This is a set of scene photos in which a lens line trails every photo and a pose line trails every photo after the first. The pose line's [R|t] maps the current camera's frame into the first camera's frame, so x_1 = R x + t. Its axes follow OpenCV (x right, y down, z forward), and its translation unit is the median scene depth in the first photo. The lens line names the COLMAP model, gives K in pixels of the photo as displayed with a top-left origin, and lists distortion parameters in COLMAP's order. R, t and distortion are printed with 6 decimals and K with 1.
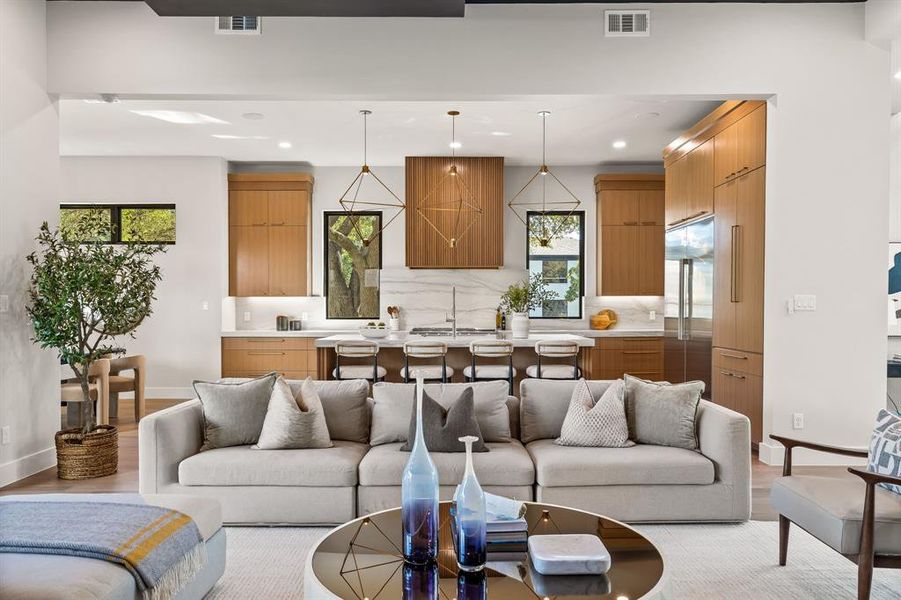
lens RADIAL K [[687.8, 0, 450.5], [0, 687.8, 300.0], [0, 0, 1]] dist [0.004237, 0.000696]
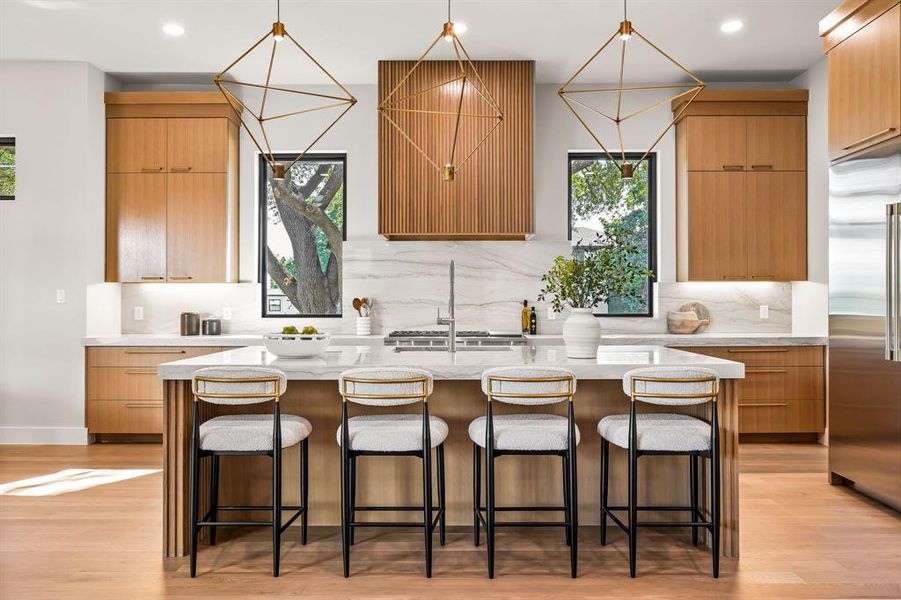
lens RADIAL K [[687.8, 0, 450.5], [0, 687.8, 300.0], [0, 0, 1]] dist [0.004237, 0.000696]
pose [[0.999908, 0.000027, -0.013553, 0.008919], [0.000069, 0.999975, 0.007076, 0.006907], [0.013553, -0.007077, 0.999883, 0.362223]]
